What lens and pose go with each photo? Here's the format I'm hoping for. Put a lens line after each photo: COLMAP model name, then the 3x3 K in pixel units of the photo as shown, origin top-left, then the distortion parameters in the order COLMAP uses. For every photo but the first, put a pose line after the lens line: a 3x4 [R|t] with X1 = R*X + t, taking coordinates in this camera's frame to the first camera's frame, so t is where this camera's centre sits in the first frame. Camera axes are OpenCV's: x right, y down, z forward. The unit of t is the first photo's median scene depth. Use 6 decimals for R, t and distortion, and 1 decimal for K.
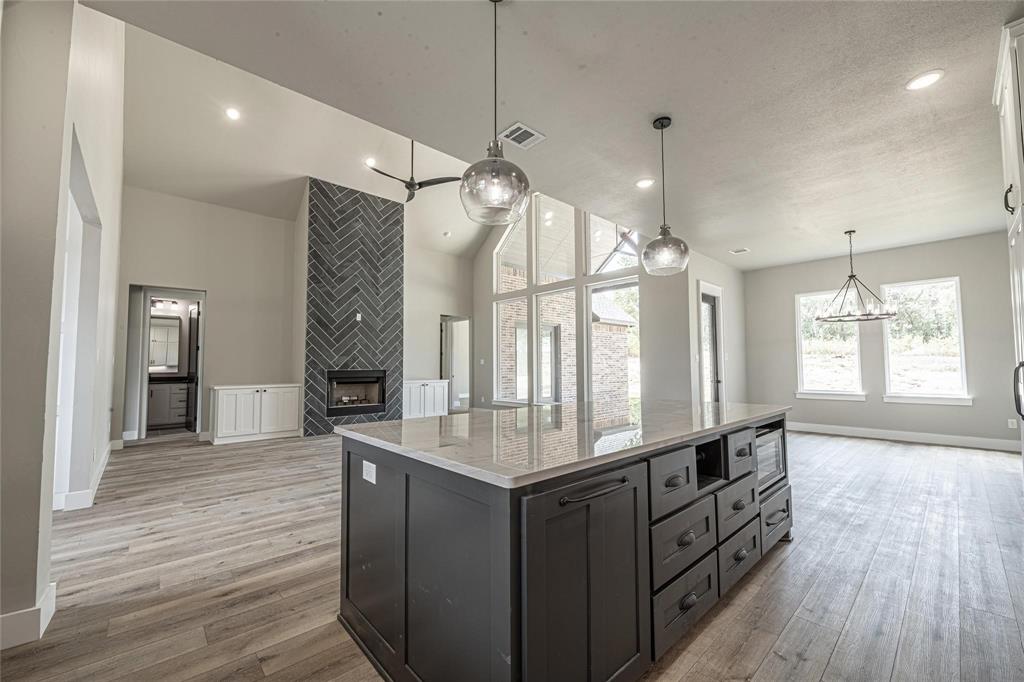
lens RADIAL K [[405.5, 0, 513.4], [0, 405.5, 345.3], [0, 0, 1]] dist [0.001126, -0.003998]
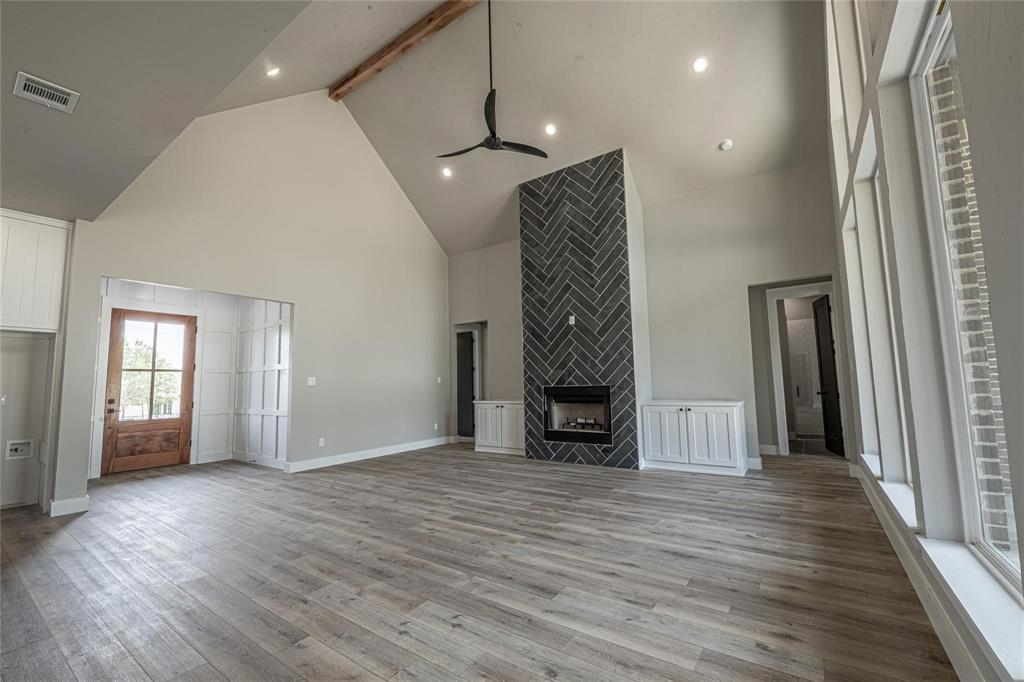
lens RADIAL K [[416.2, 0, 514.1], [0, 416.2, 345.4], [0, 0, 1]] dist [-0.001281, -0.000333]
pose [[0.216596, -0.088992, -0.972197, 0.432020], [0.074039, 0.994466, -0.074536, 0.036561], [0.973450, -0.055836, 0.221986, 0.773874]]
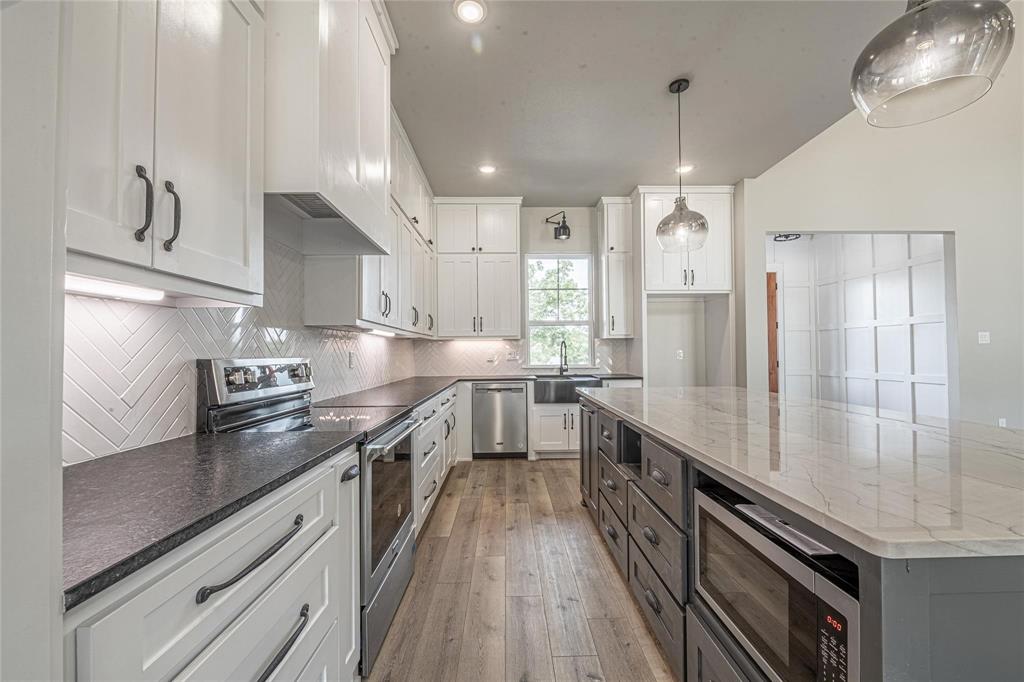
lens RADIAL K [[405.5, 0, 513.4], [0, 405.5, 345.3], [0, 0, 1]] dist [0.001126, -0.003998]
pose [[-0.660491, -0.003609, -0.750825, 0.396643], [0.051907, 0.997377, -0.050456, 0.018753], [0.749038, -0.072298, -0.658571, 0.405443]]
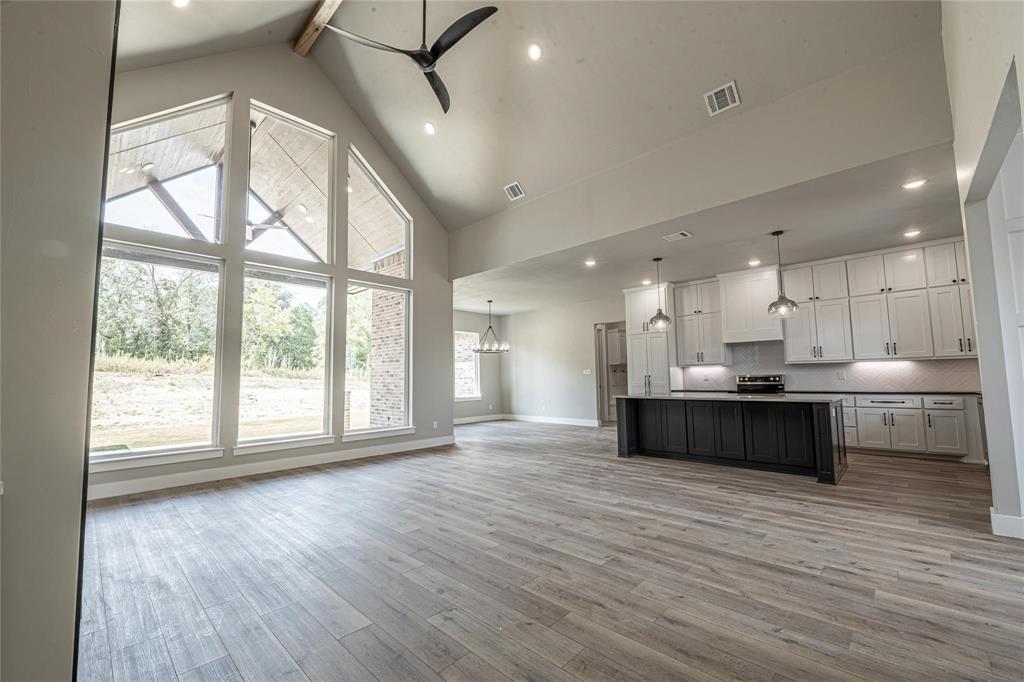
lens RADIAL K [[413.0, 0, 509.8], [0, 413.0, 345.1], [0, 0, 1]] dist [-0.007825, -0.000521]
pose [[-0.061596, 0.086351, 0.994359, -0.731550], [-0.037099, 0.995364, -0.088736, 0.047185], [-0.997411, -0.042356, -0.058107, 0.819539]]
